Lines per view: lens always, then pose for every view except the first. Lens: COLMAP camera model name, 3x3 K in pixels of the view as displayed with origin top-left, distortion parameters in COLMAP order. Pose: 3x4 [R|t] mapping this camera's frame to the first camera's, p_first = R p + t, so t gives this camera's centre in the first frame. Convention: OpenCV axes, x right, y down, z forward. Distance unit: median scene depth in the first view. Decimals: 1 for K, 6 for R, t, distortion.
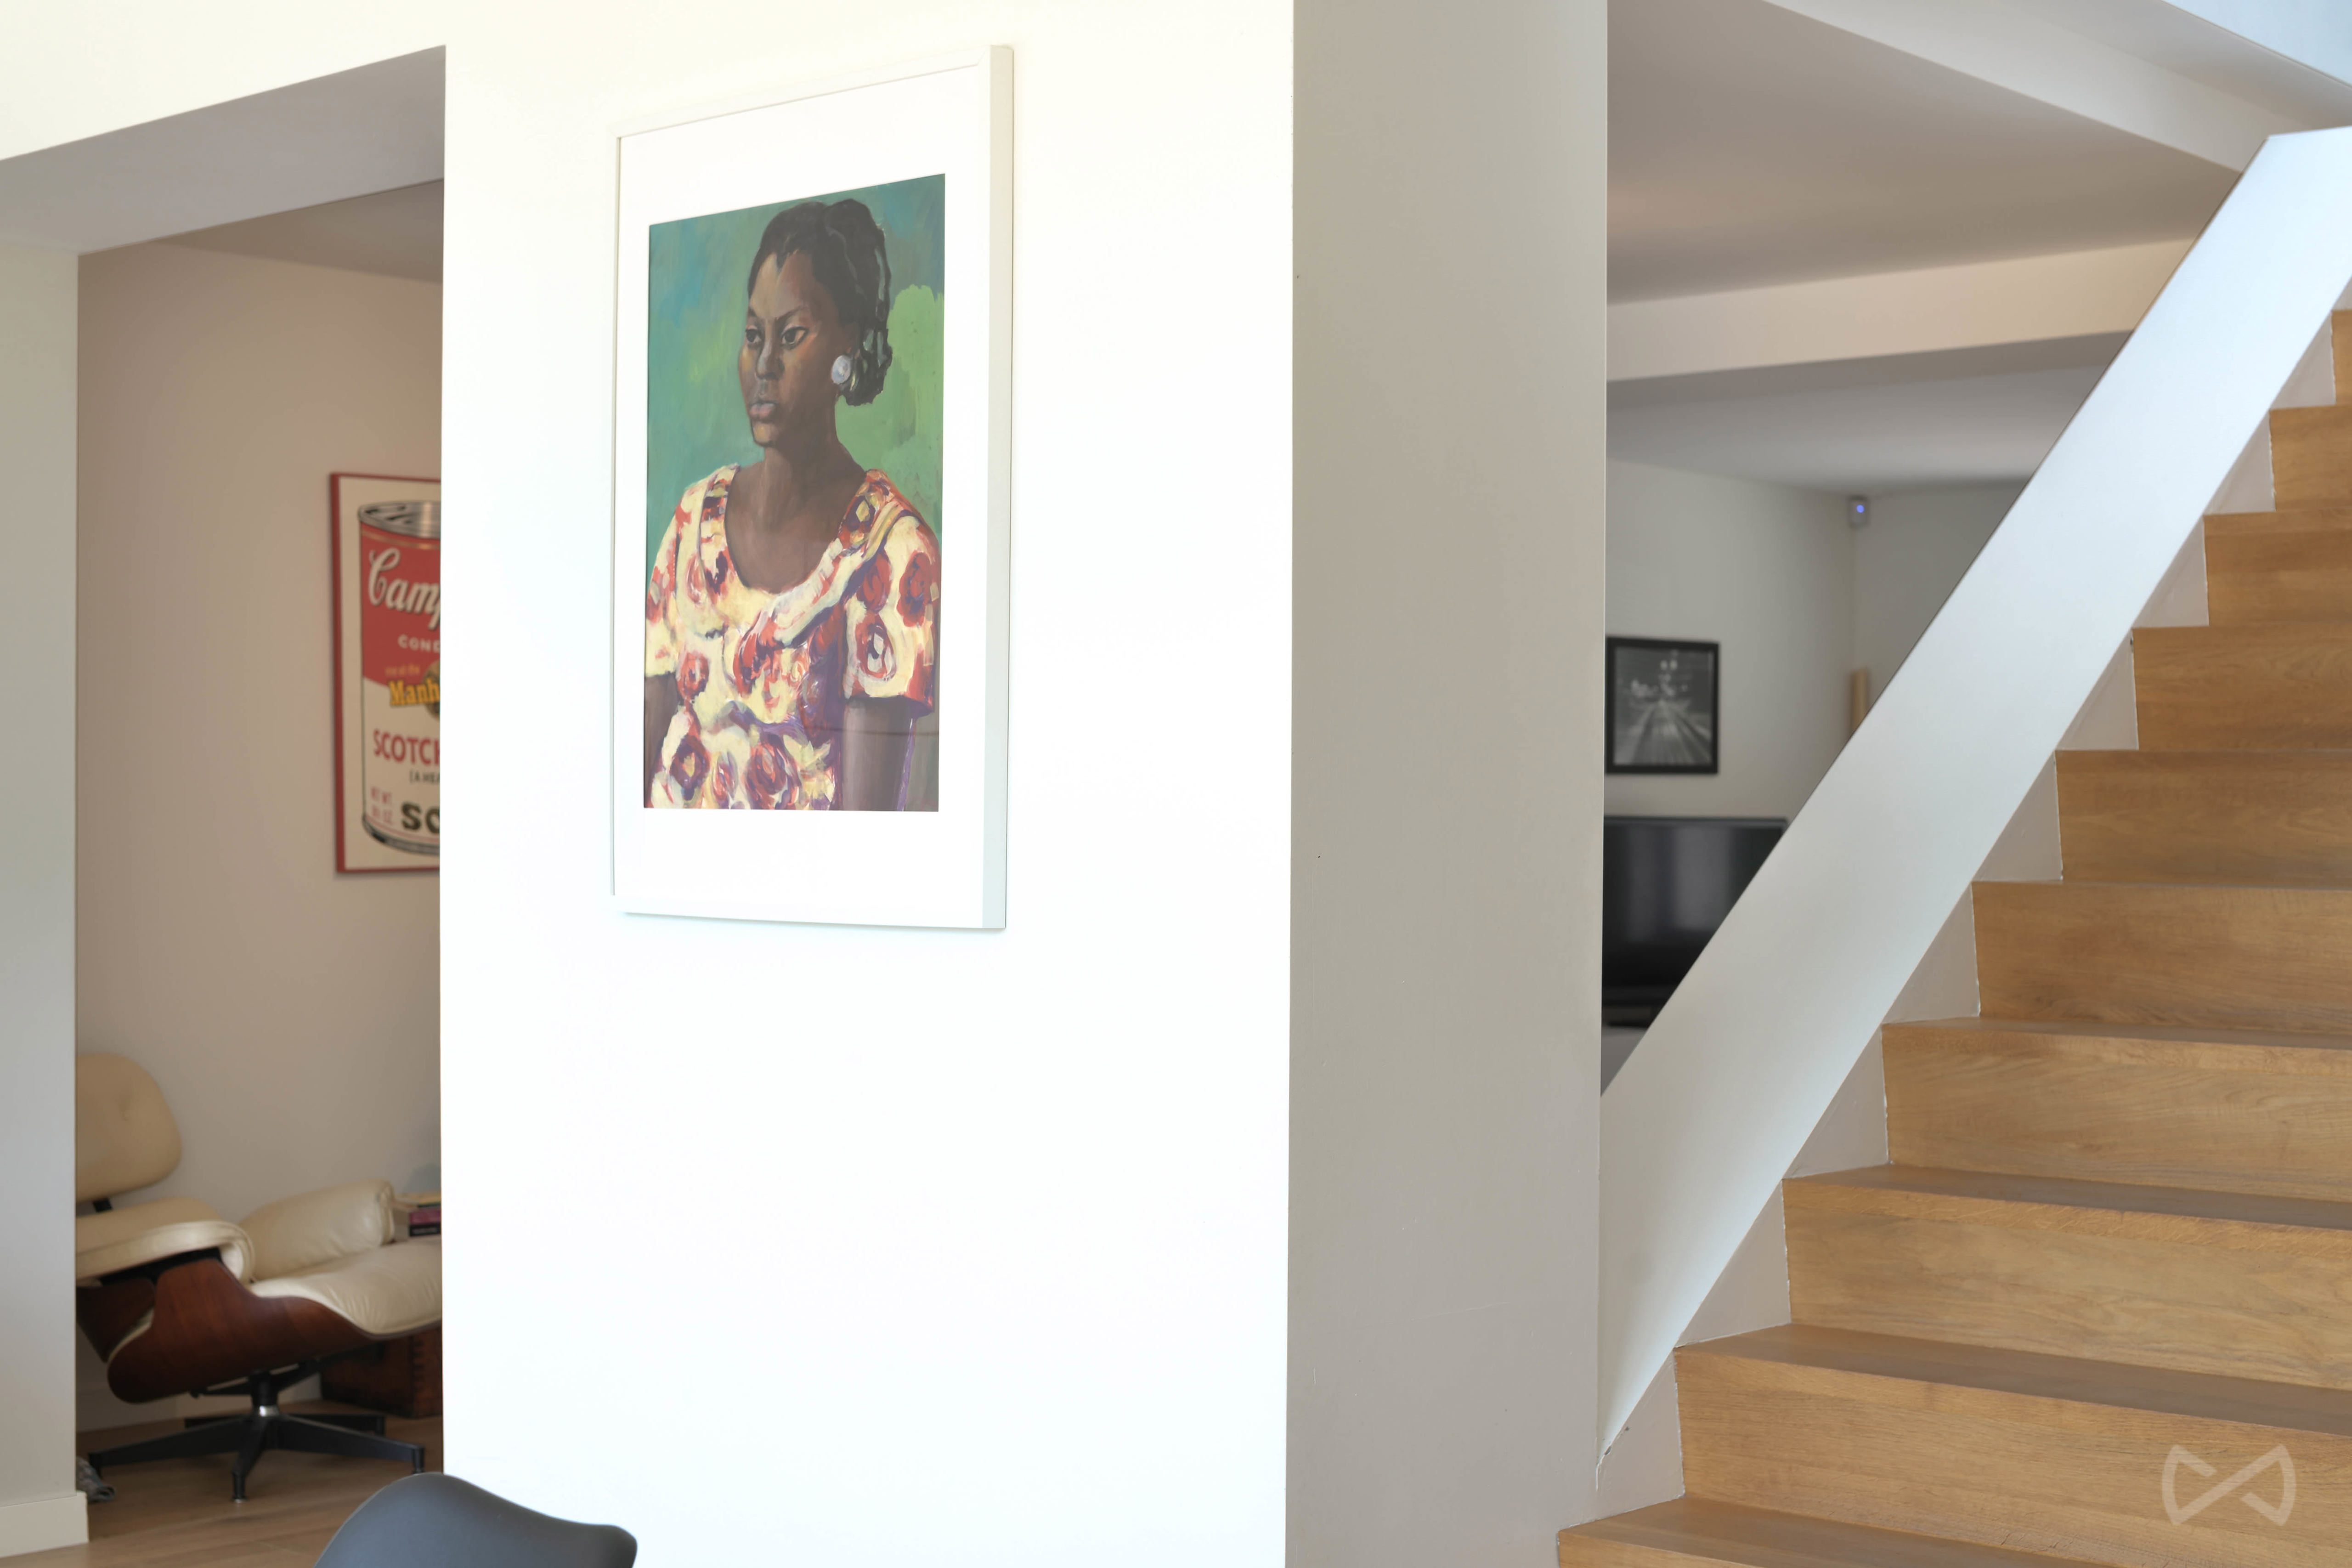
lens RADIAL K [[3122.8, 0, 1172.4], [0, 3122.8, 852.8], [0, 0, 1]] dist [-0.021054, 0.005240]
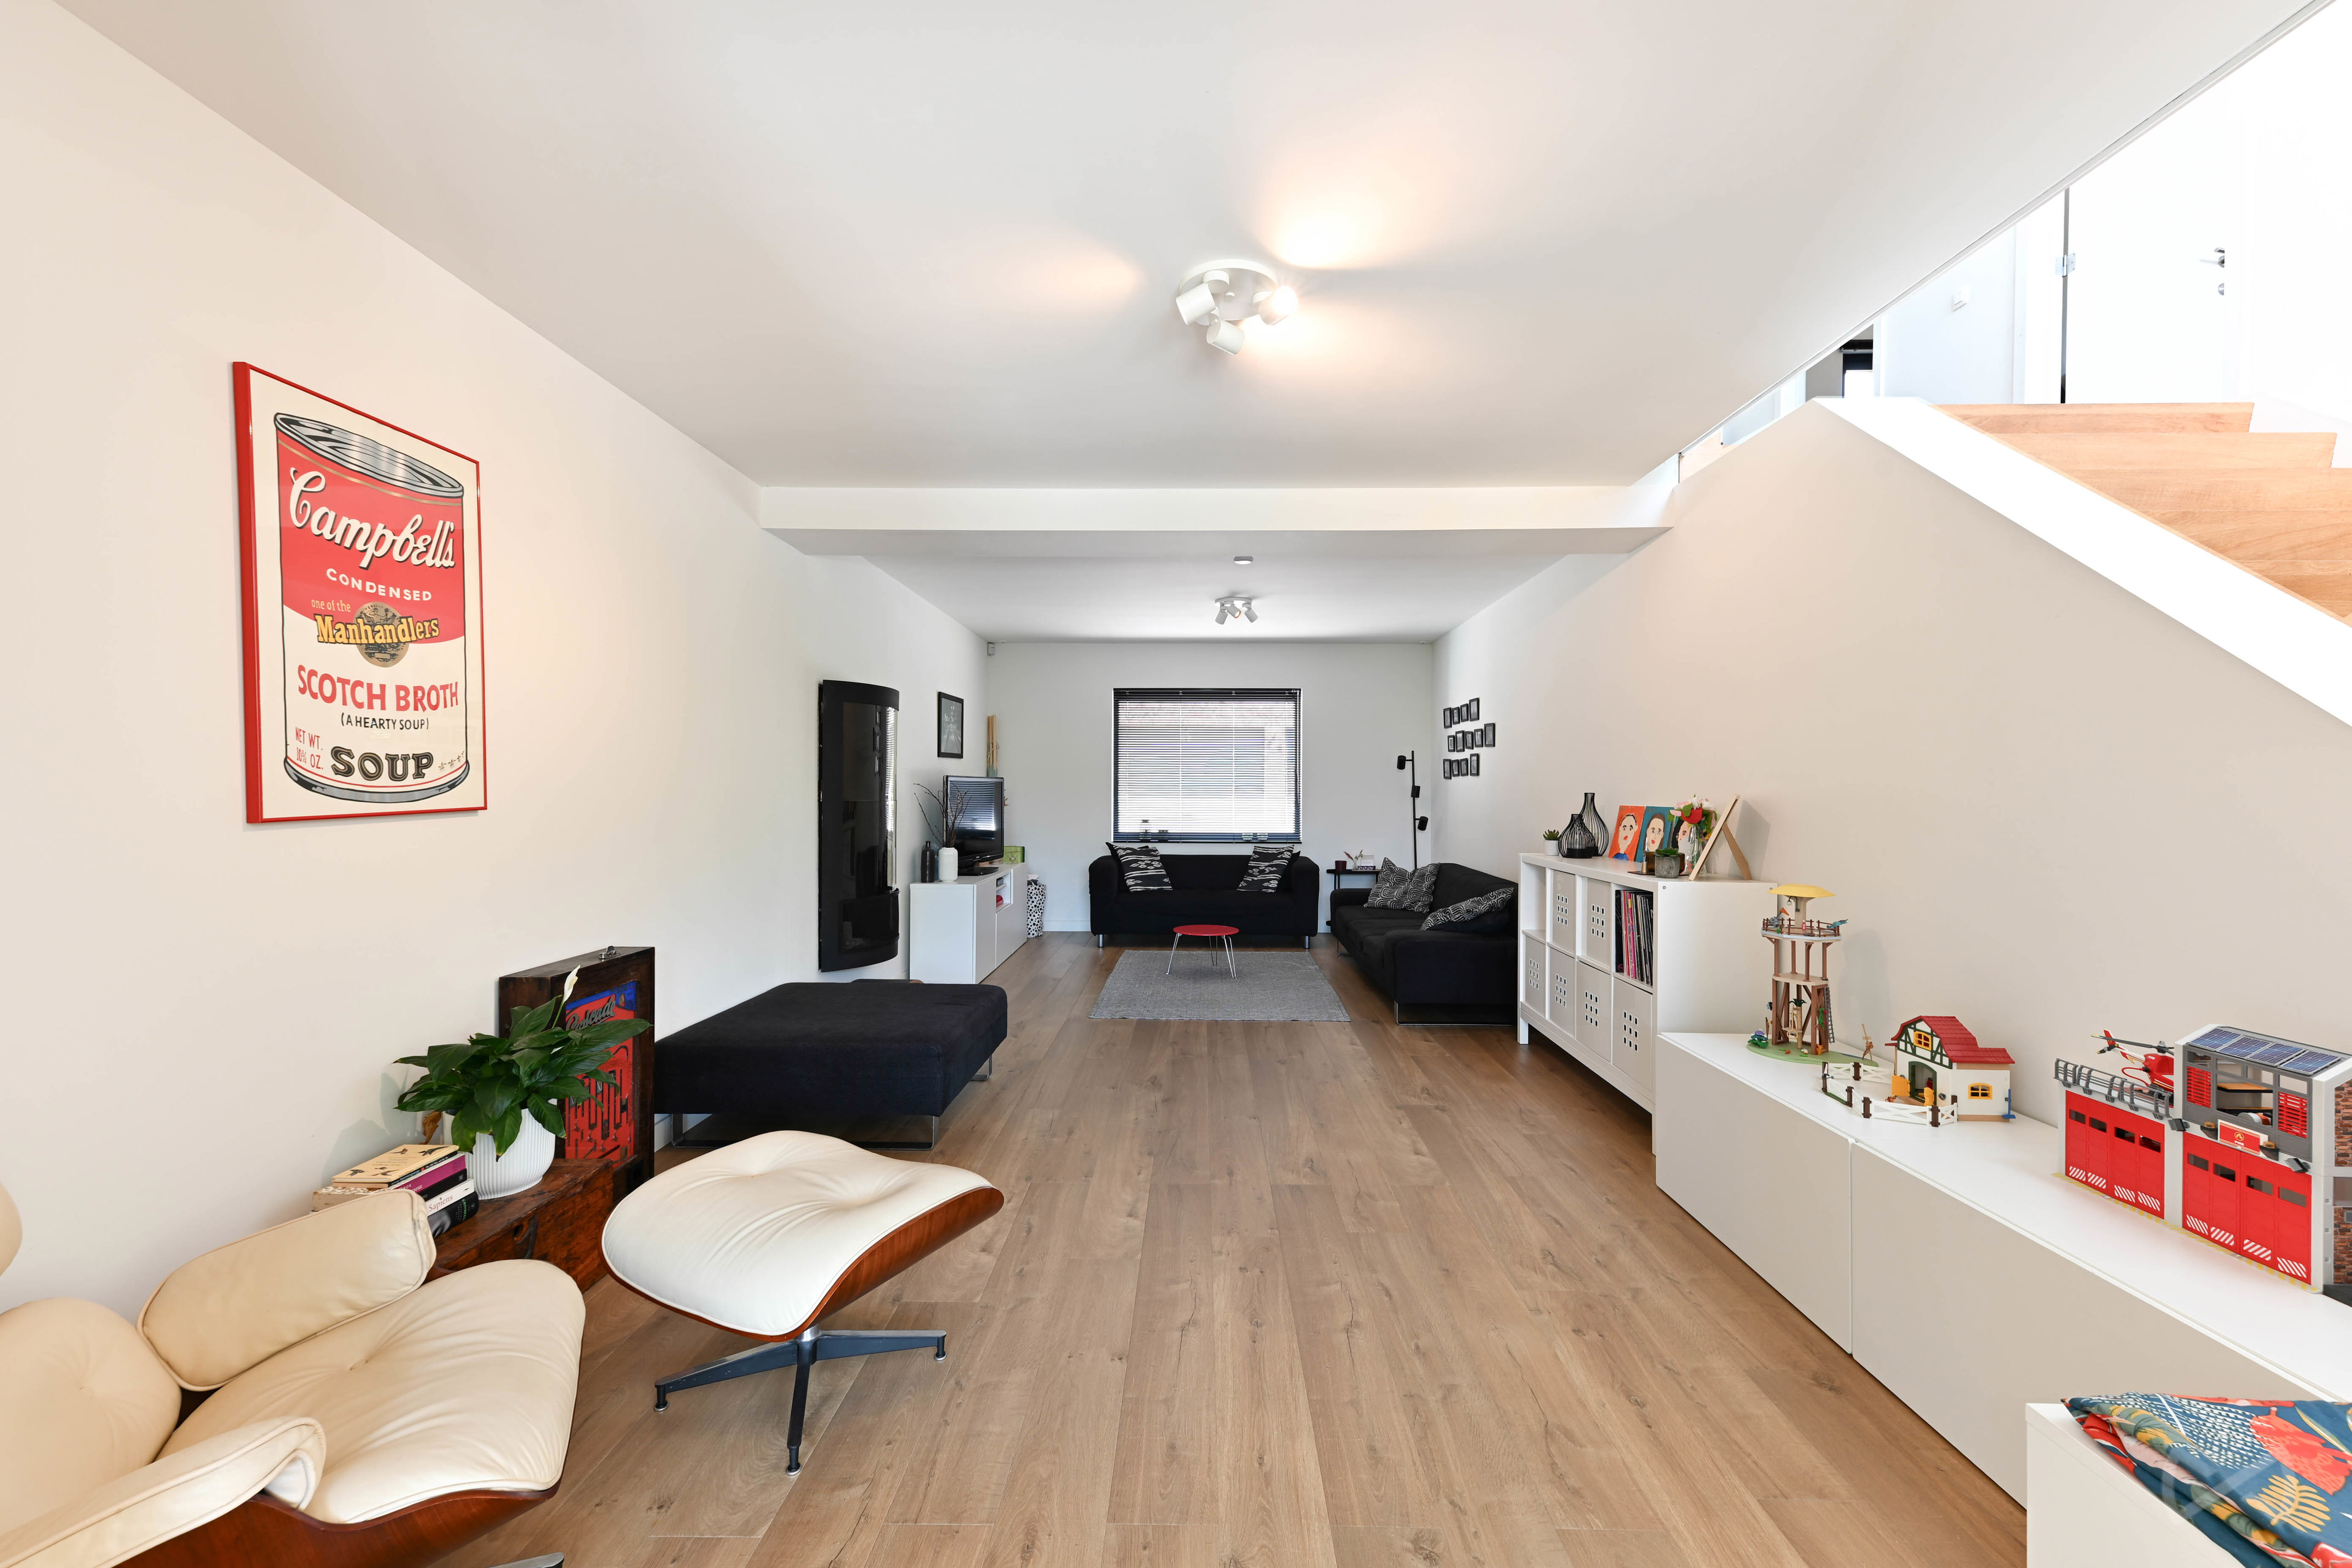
lens RADIAL K [[954.4, 0, 1132.1], [0, 954.4, 791.3], [0, 0, 1]] dist [0.020487, 0.000102]
pose [[0.777599, -0.006164, 0.628730, -0.479032], [0.009253, 0.999956, -0.001641, 0.000326], [-0.628692, 0.007094, 0.777622, 1.226729]]
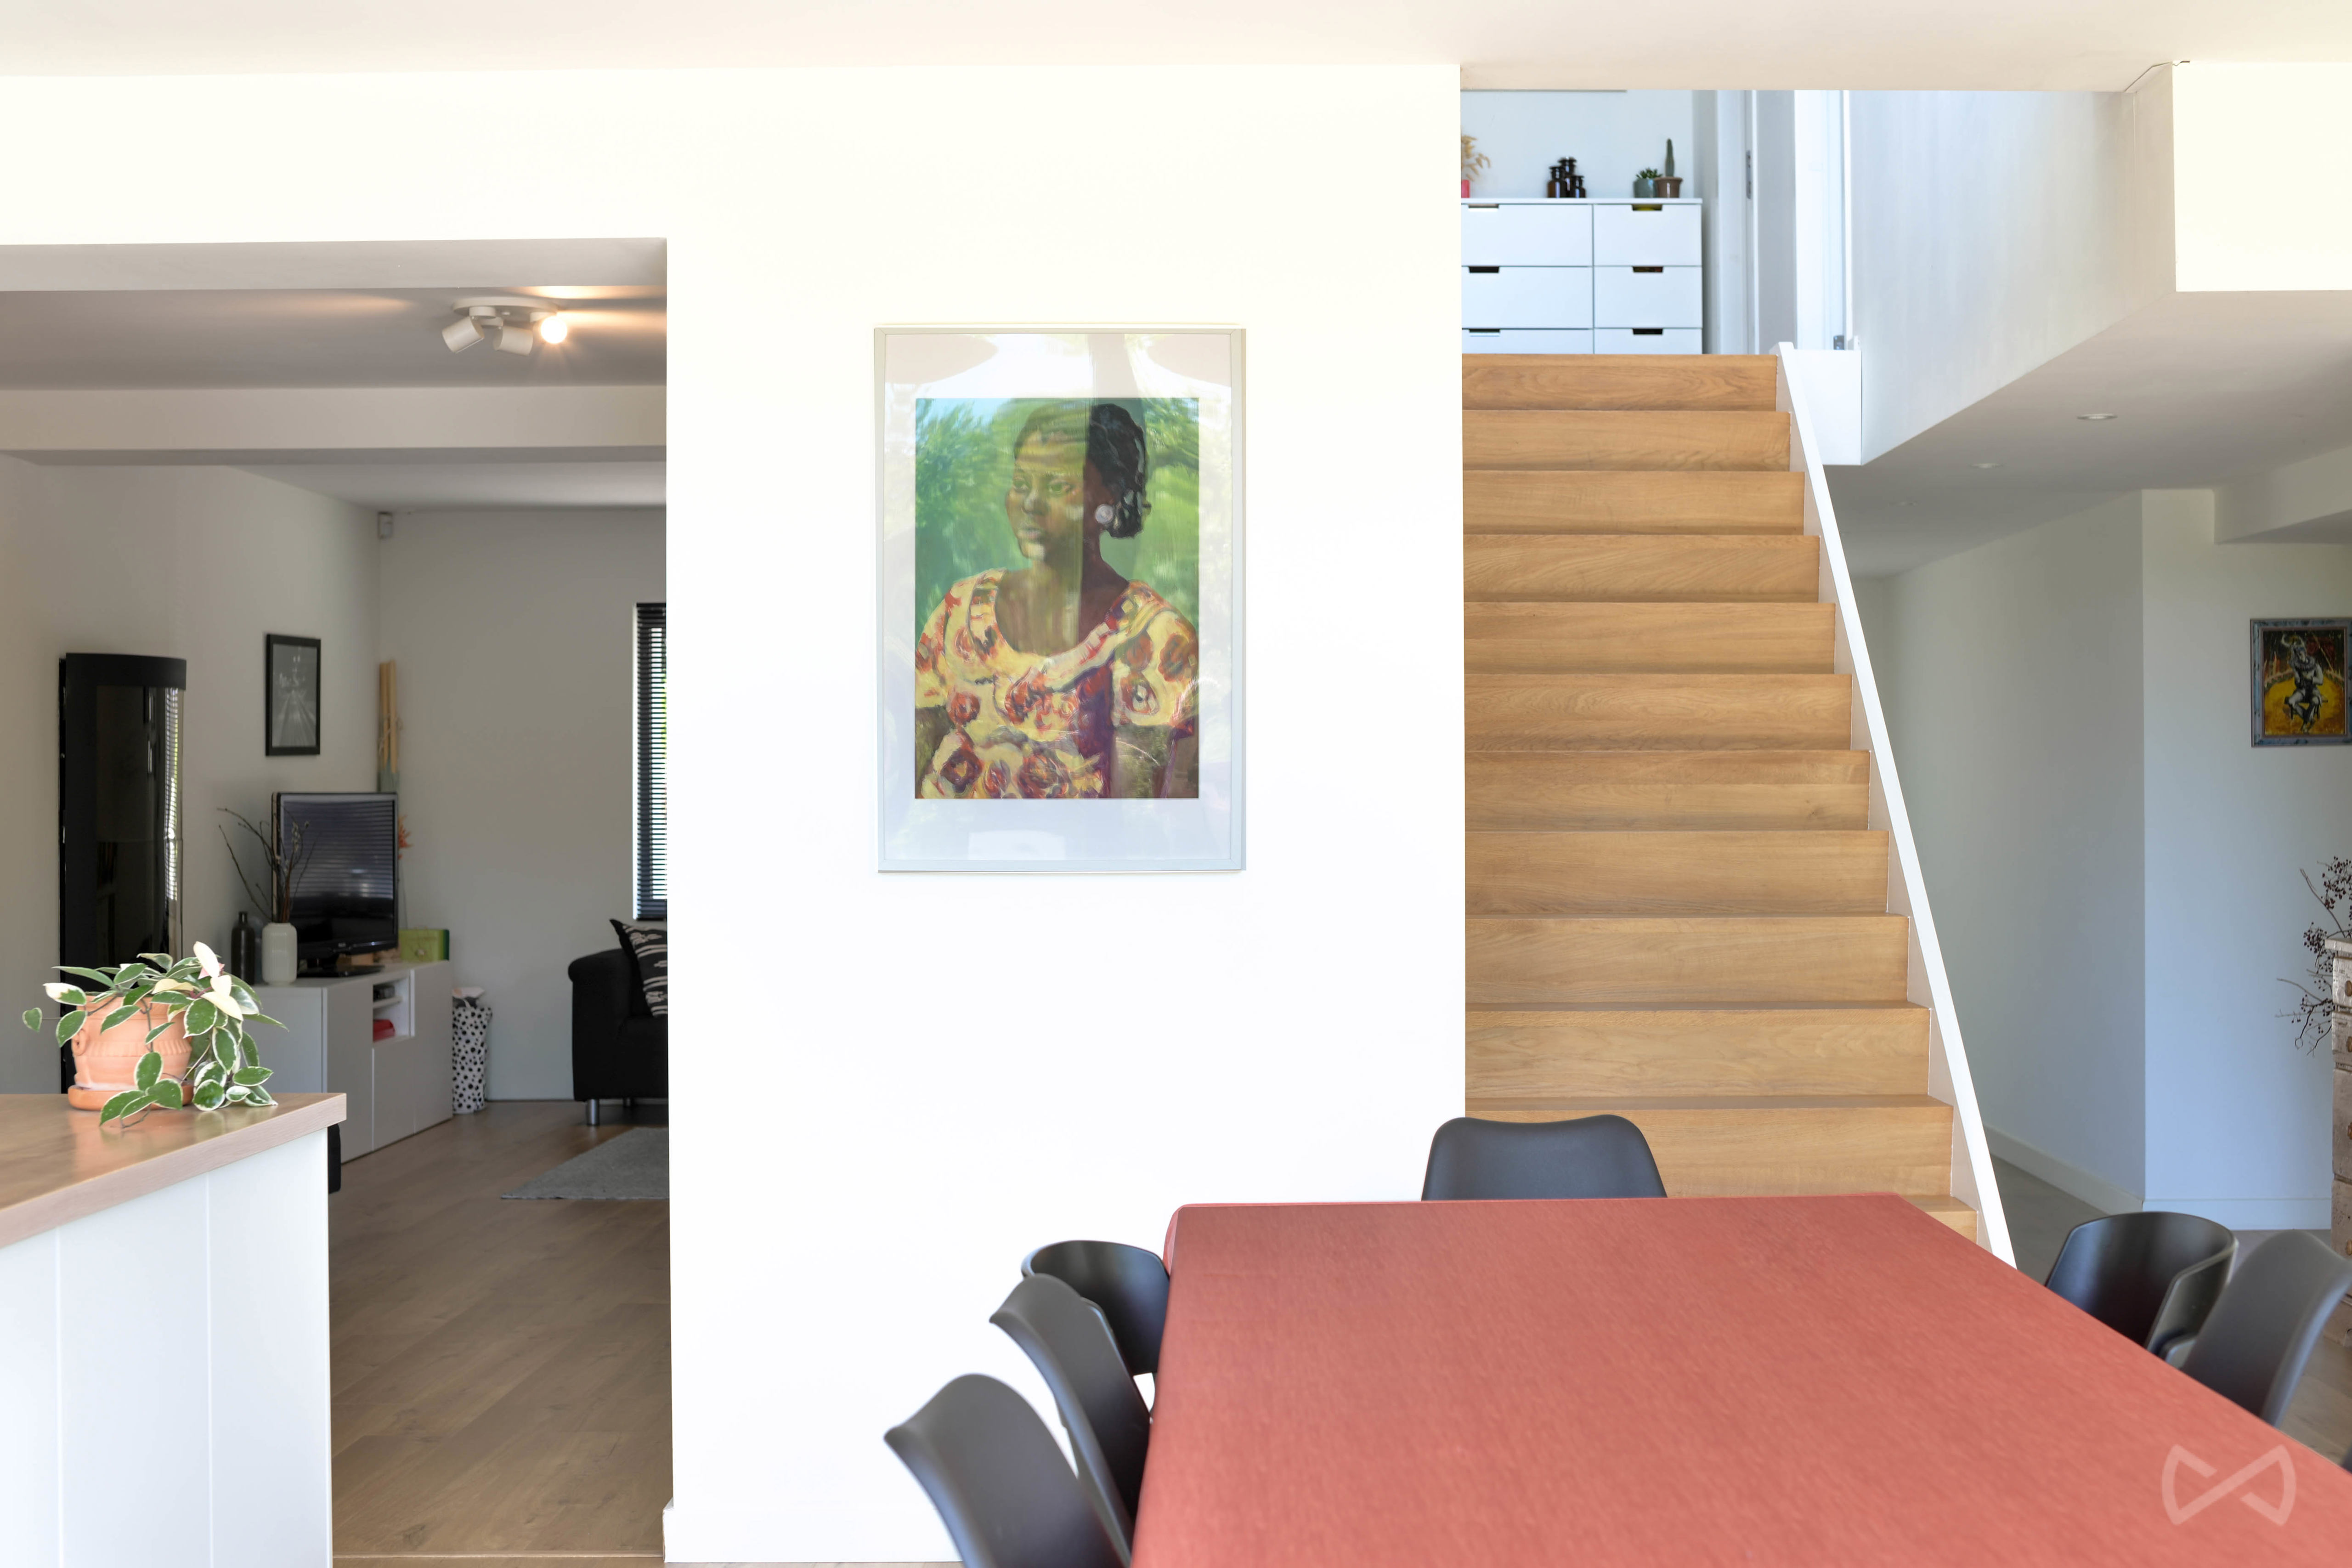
lens RADIAL K [[3260.3, 0, 1176.0], [0, 3260.3, 784.0], [0, 0, 1]] dist [-0.148551, 0.005856]
pose [[0.750368, -0.009694, 0.660949, -1.104548], [0.017322, 0.999837, -0.005001, -0.011822], [-0.660793, 0.015202, 0.750414, -0.223751]]
